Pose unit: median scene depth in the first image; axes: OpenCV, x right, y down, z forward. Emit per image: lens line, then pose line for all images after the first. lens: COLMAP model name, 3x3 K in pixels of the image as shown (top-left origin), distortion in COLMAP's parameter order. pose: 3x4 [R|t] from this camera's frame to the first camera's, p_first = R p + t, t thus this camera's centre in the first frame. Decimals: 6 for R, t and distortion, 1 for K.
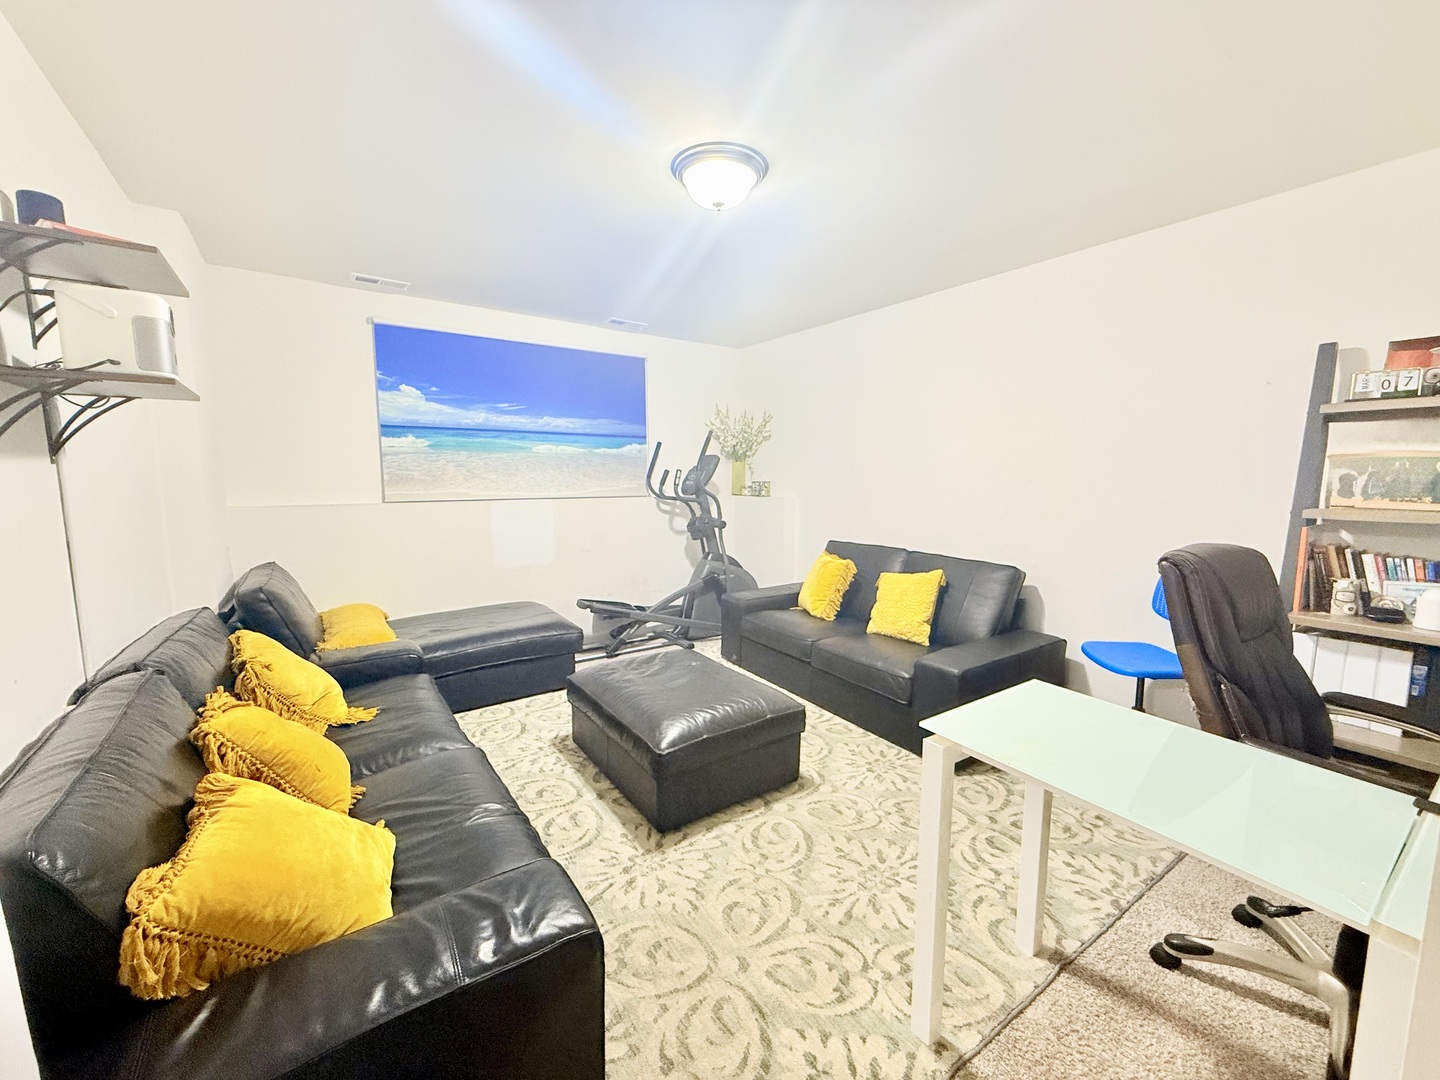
lens RADIAL K [[577.2, 0, 717.2], [0, 577.2, 537.2], [0, 0, 1]] dist [0.001564, 0.000397]
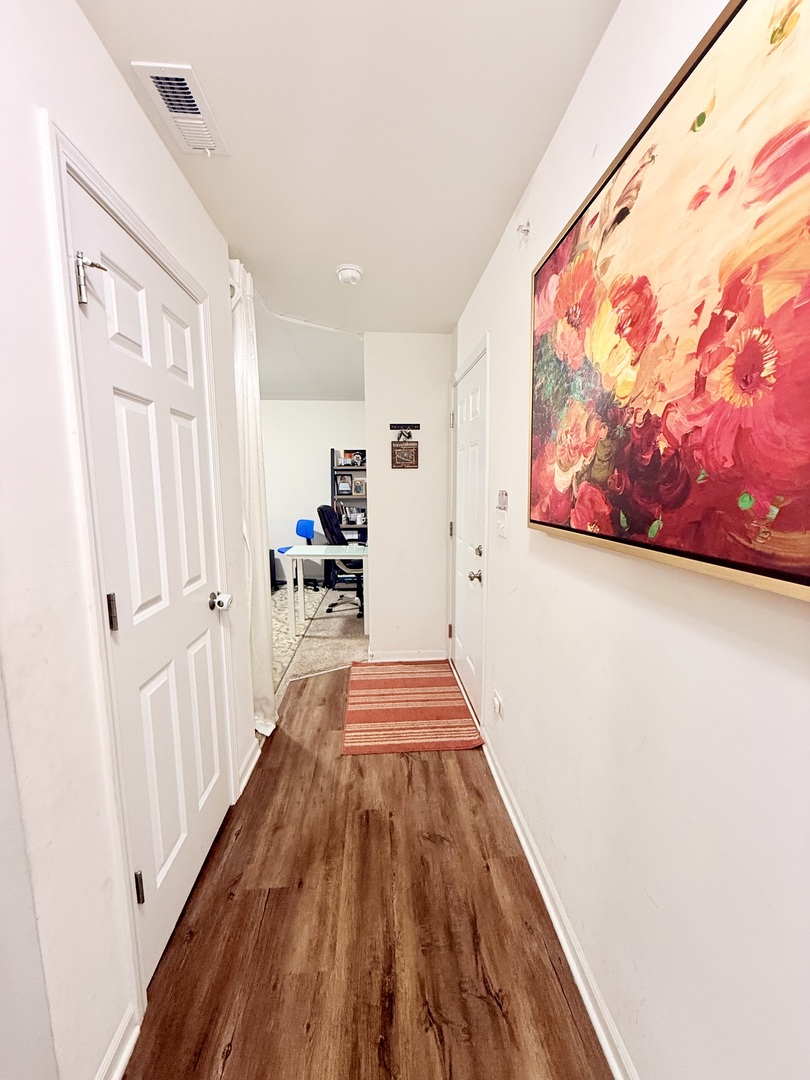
lens RADIAL K [[432.9, 0, 406.8], [0, 432.9, 540.1], [0, 0, 1]] dist [0.001564, 0.000397]
pose [[0.510719, -0.116916, 0.851761, -1.087438], [0.107408, 0.991625, 0.071713, 0.081069], [-0.853012, 0.054861, 0.519000, -0.769990]]
